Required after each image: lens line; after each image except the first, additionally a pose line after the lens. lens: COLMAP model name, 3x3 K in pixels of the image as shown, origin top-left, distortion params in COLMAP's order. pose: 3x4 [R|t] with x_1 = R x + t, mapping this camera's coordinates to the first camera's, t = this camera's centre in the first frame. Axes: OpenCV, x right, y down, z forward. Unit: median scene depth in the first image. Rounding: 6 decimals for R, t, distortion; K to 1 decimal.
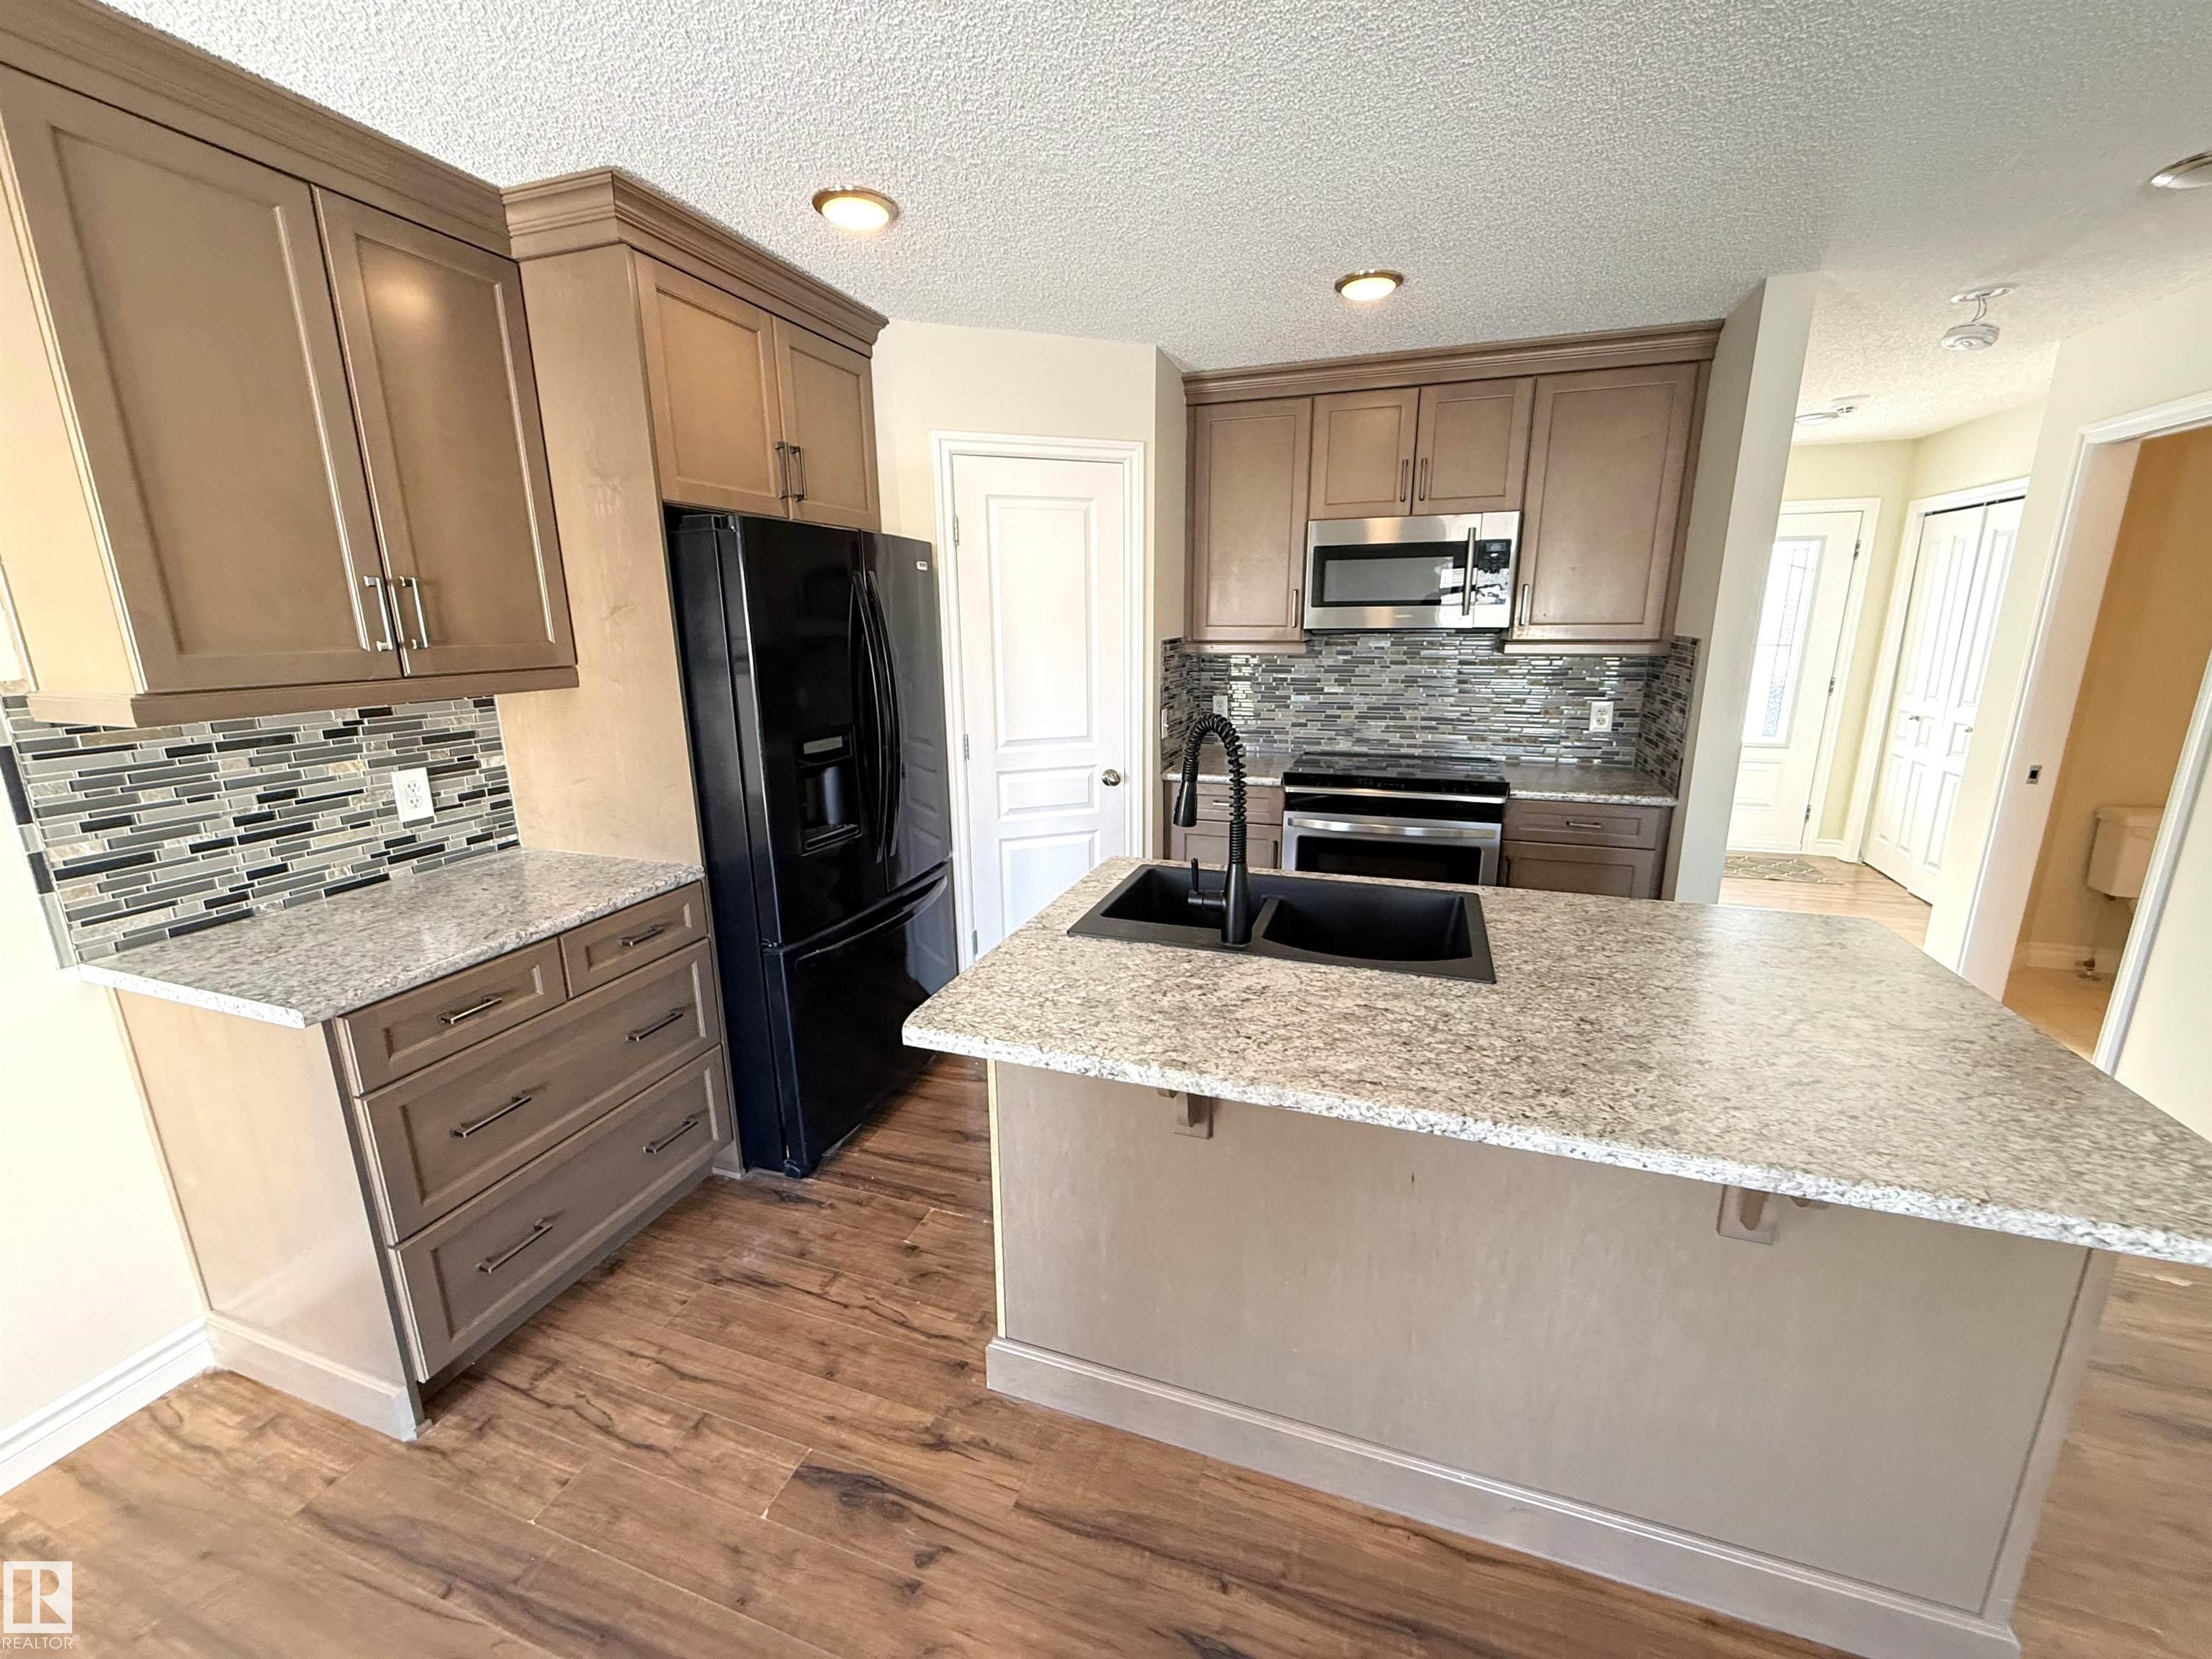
lens RADIAL K [[878.1, 0, 1096.6], [0, 878.1, 827.5], [0, 0, 1]] dist [0.001619, 0.000032]
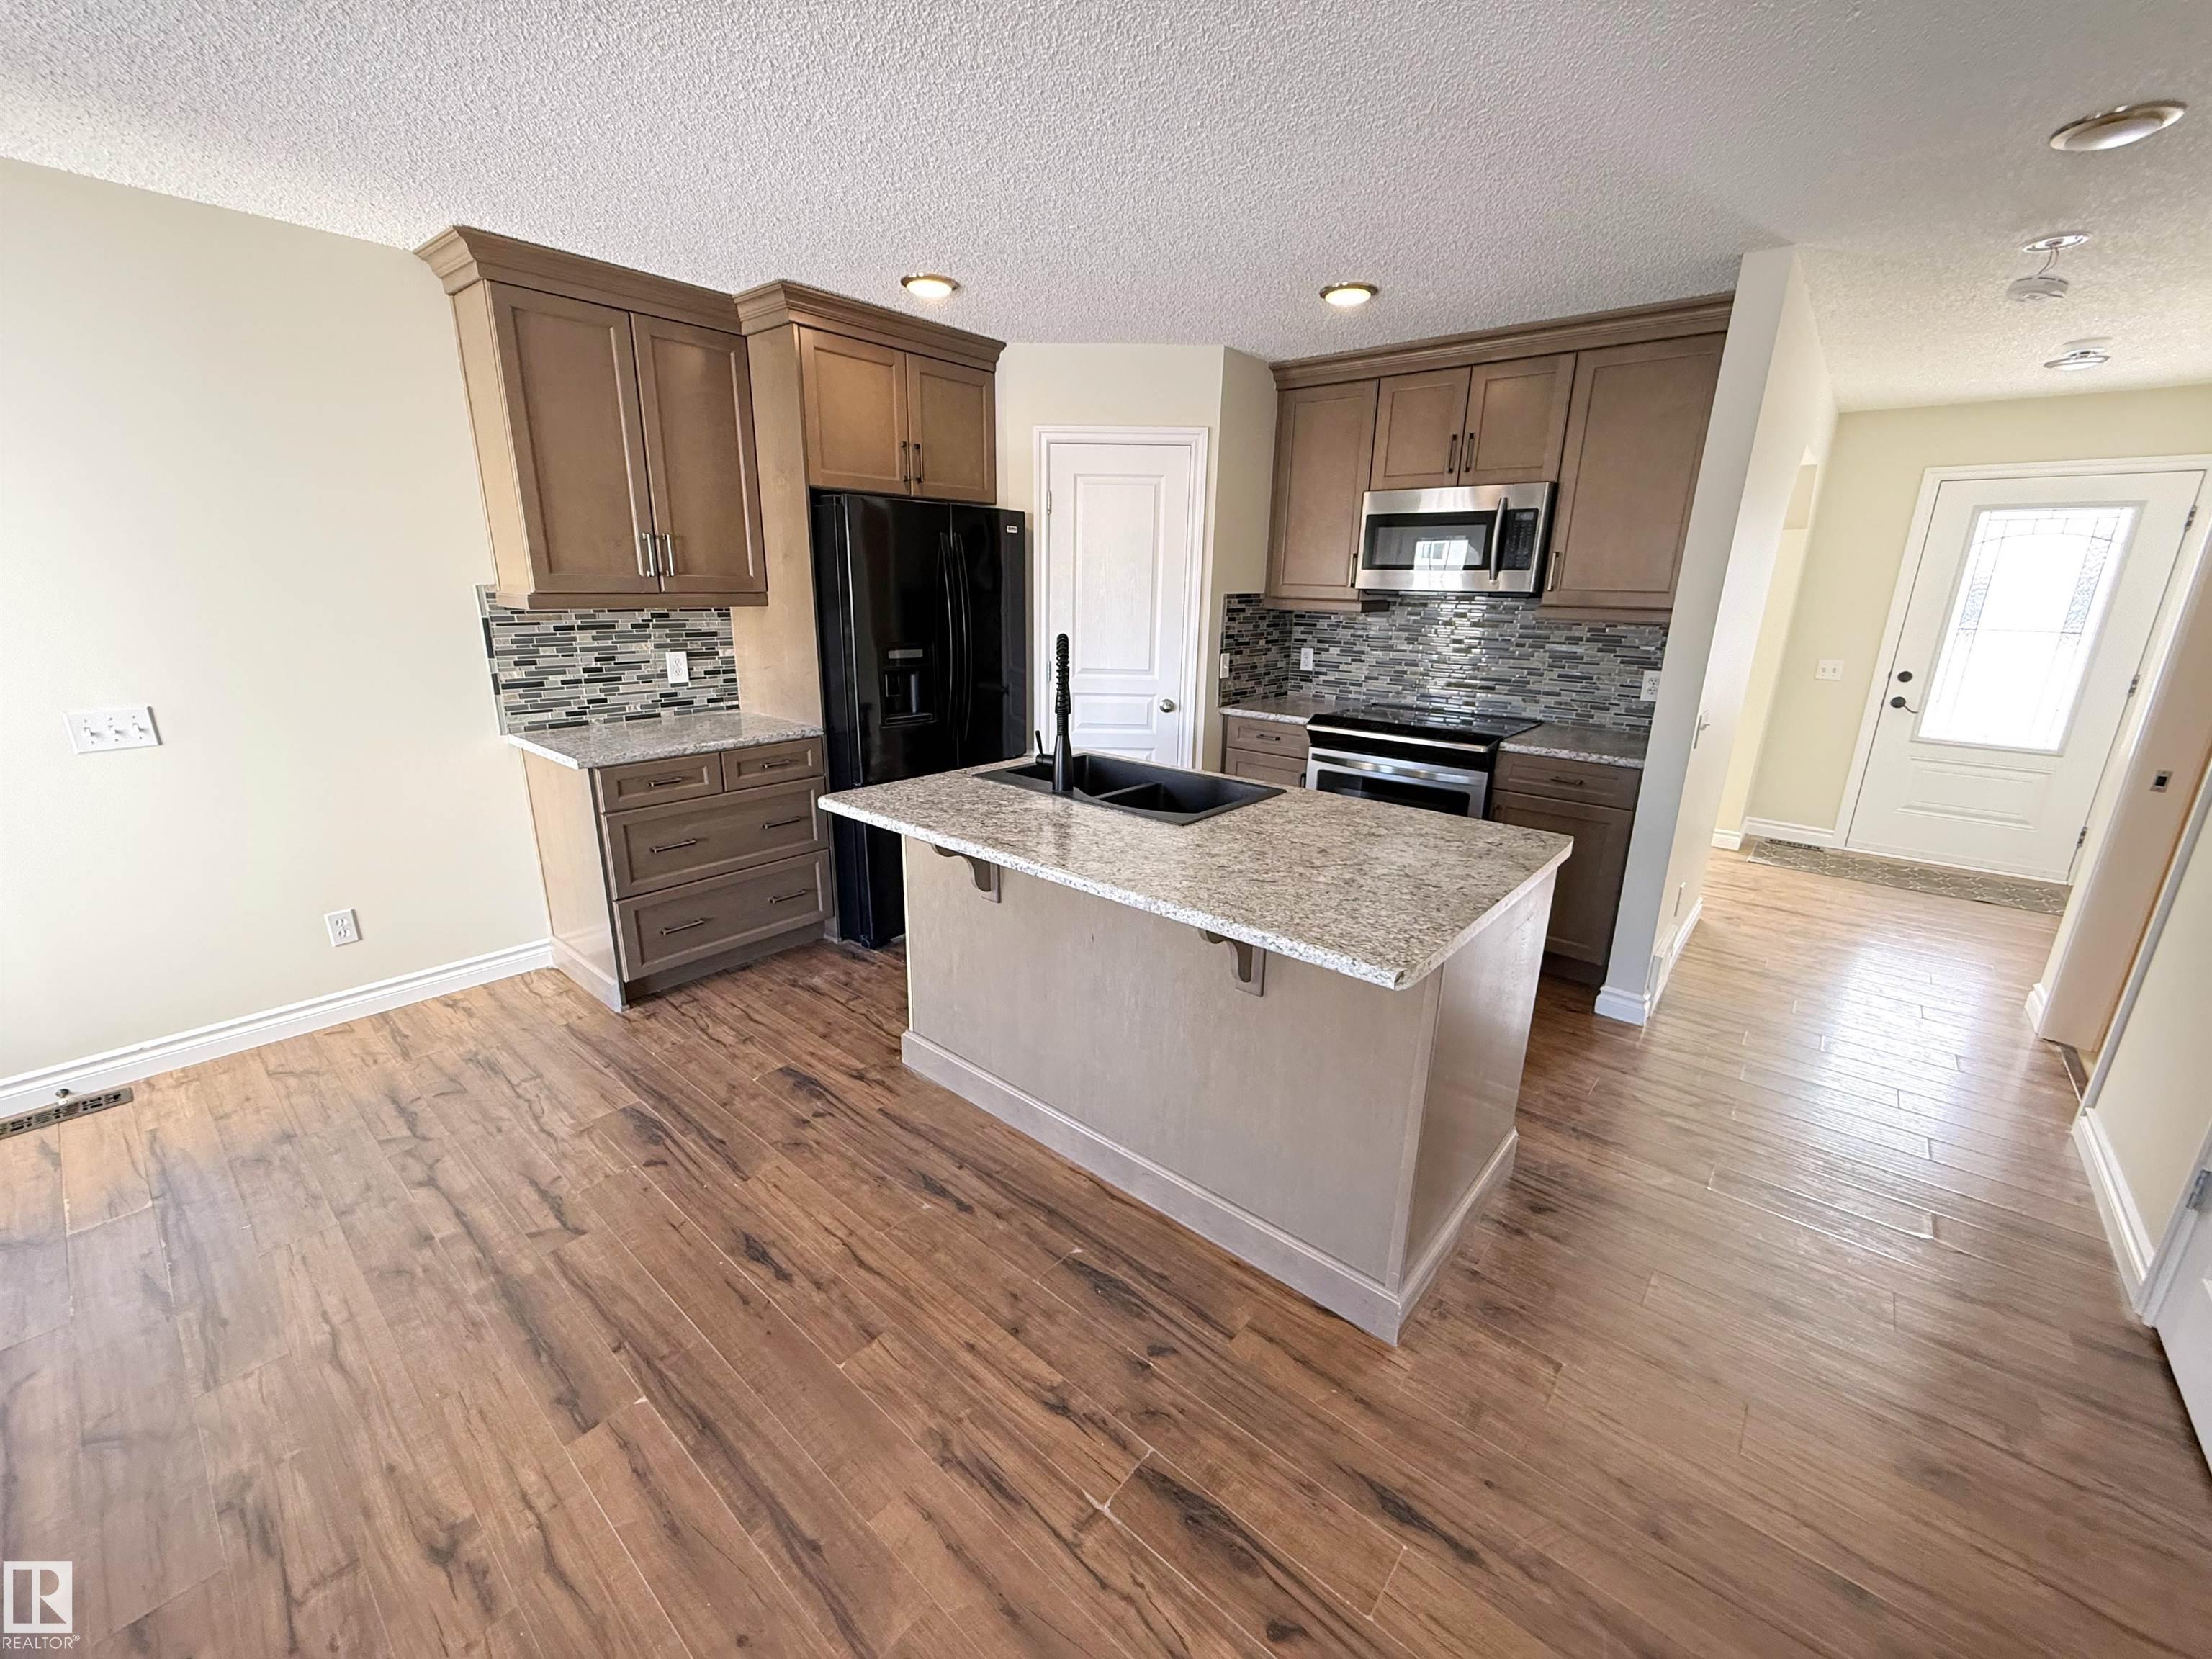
lens RADIAL K [[878.1, 0, 1096.6], [0, 878.1, 827.5], [0, 0, 1]] dist [0.001619, 0.000032]
pose [[0.930802, 0.125160, -0.343428, 0.601609], [-0.111685, 0.992001, 0.058826, 0.081726], [0.348044, -0.016400, 0.937335, -0.298214]]
